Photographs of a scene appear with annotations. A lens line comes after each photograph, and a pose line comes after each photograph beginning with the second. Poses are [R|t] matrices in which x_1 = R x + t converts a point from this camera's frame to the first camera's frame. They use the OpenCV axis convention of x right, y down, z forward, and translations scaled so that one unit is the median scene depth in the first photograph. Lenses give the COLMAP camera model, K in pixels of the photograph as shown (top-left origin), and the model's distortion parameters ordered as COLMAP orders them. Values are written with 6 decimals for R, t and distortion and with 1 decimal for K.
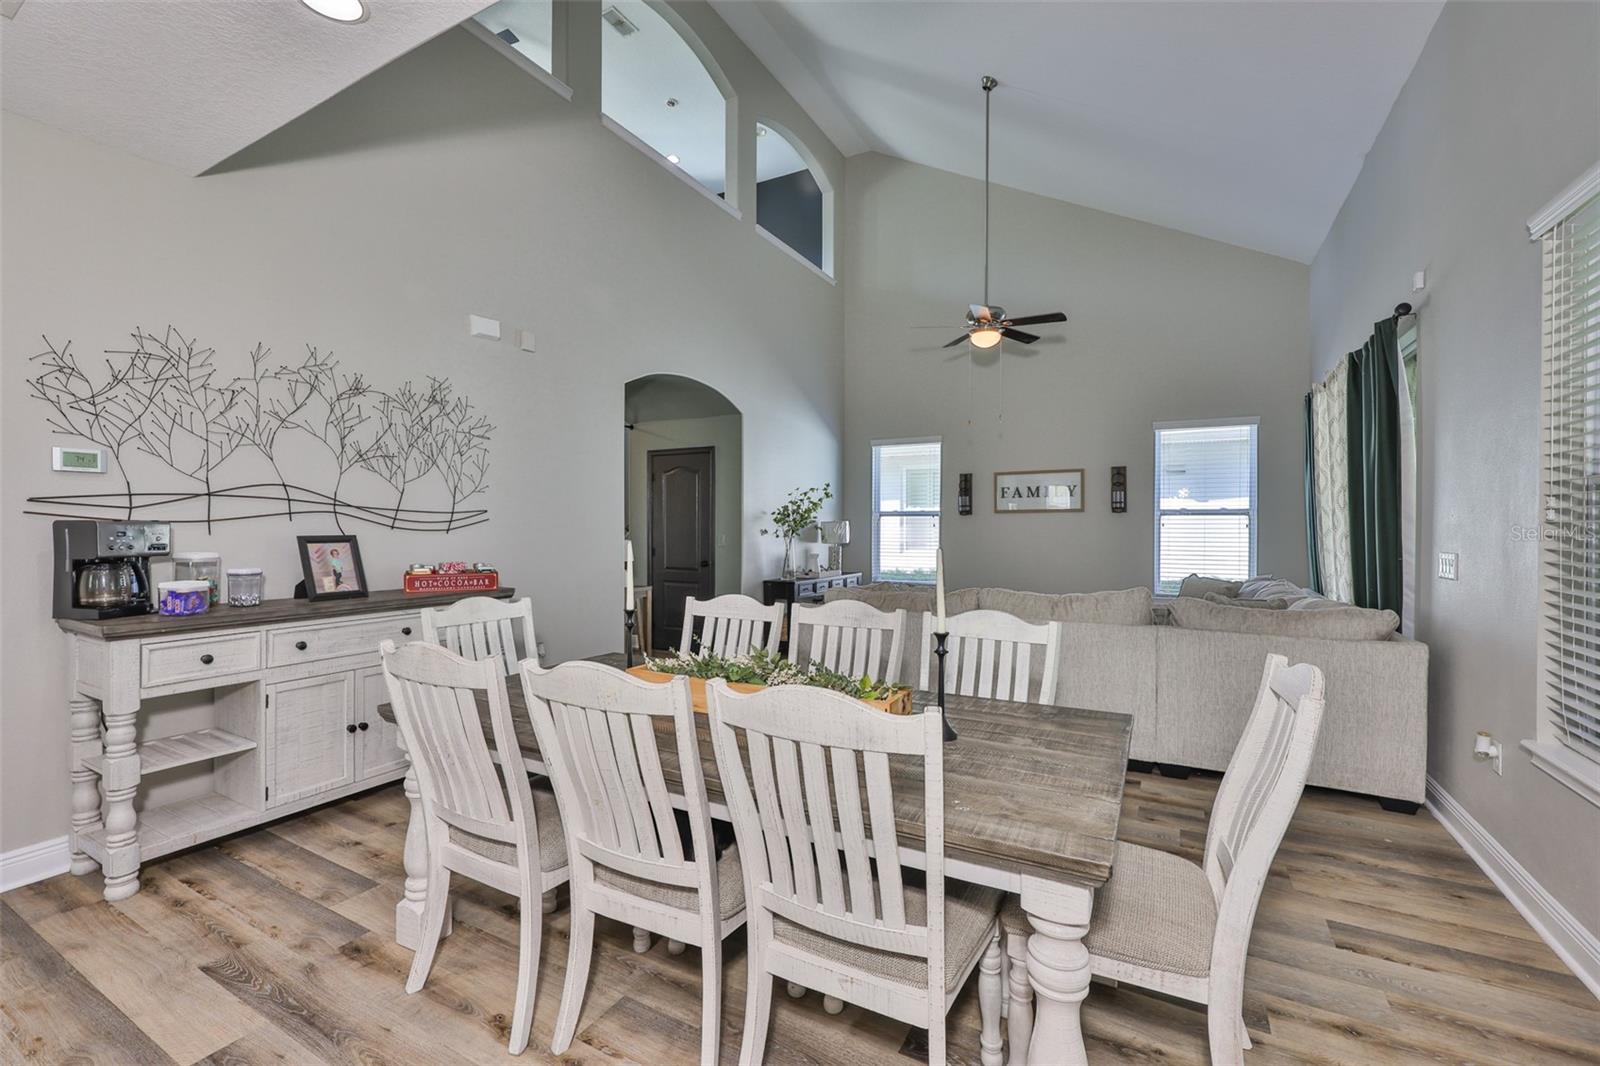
lens RADIAL K [[685.6, 0, 804.4], [0, 685.6, 530.3], [0, 0, 1]] dist [0.001118, 0.000003]
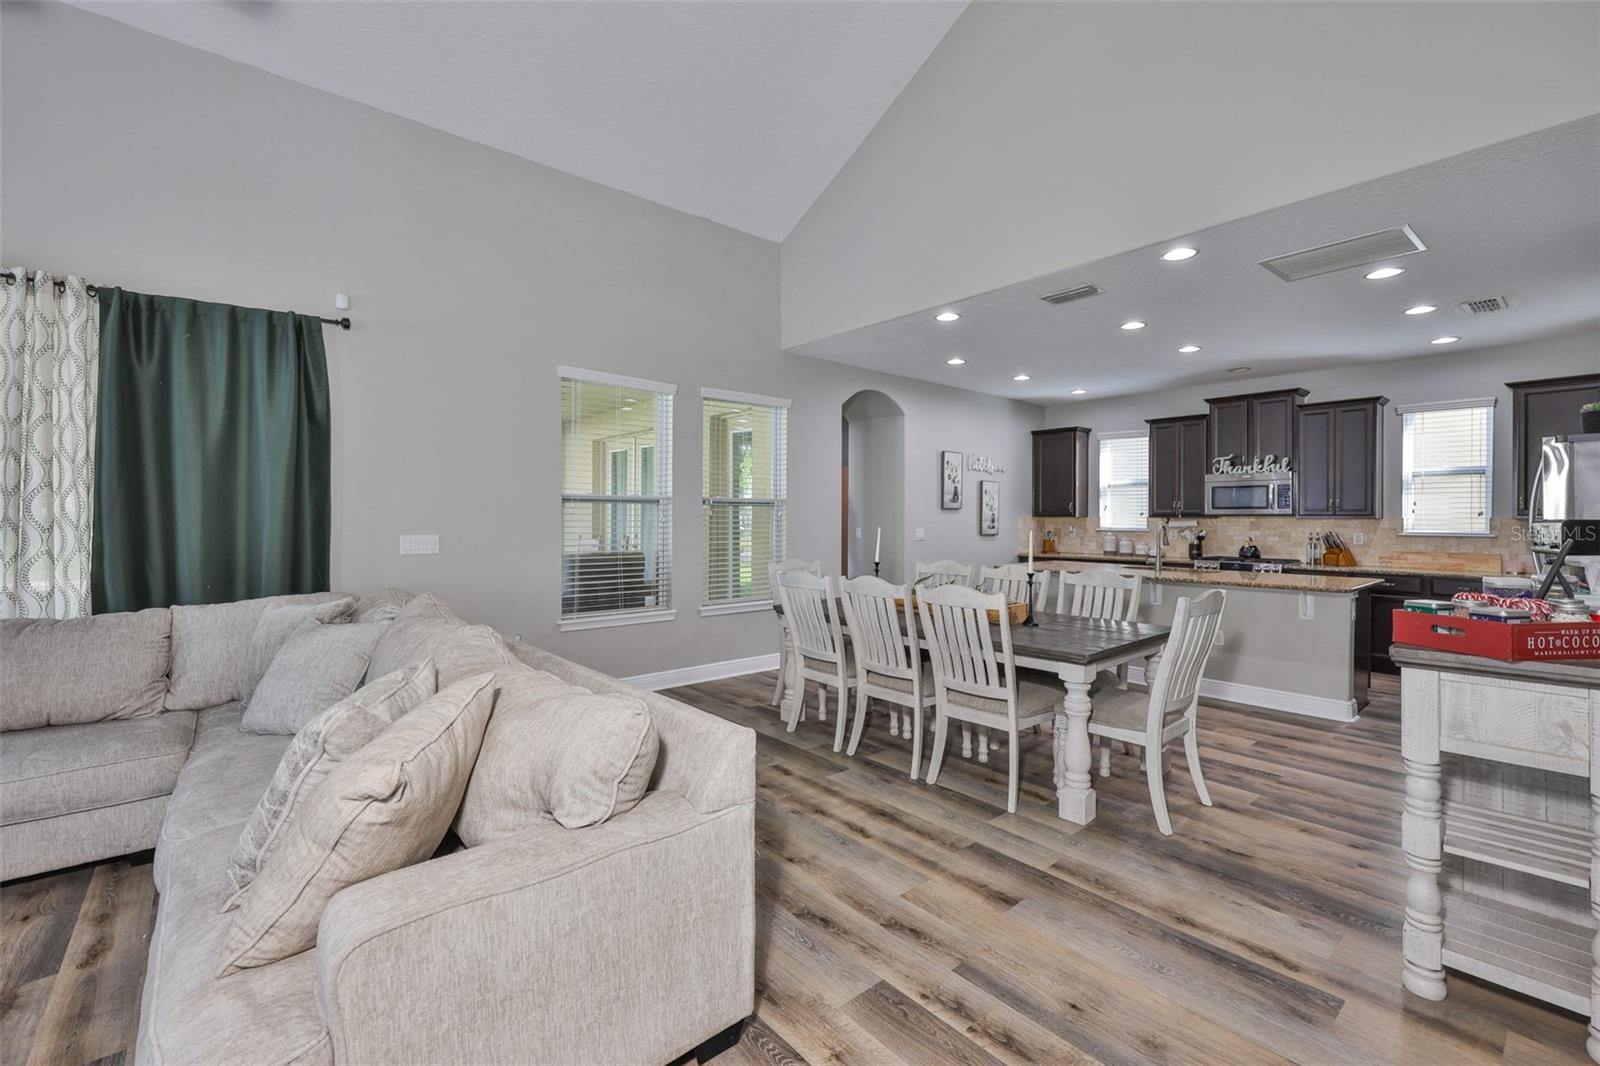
lens RADIAL K [[681.2, 0, 818.4], [0, 681.2, 513.3], [0, 0, 1]] dist [-0.001932, 0.000084]
pose [[-0.935621, -0.003915, 0.352983, -0.194908], [-0.004271, 0.999991, -0.000230, -0.010053], [-0.352979, -0.001722, -0.935630, 1.464657]]
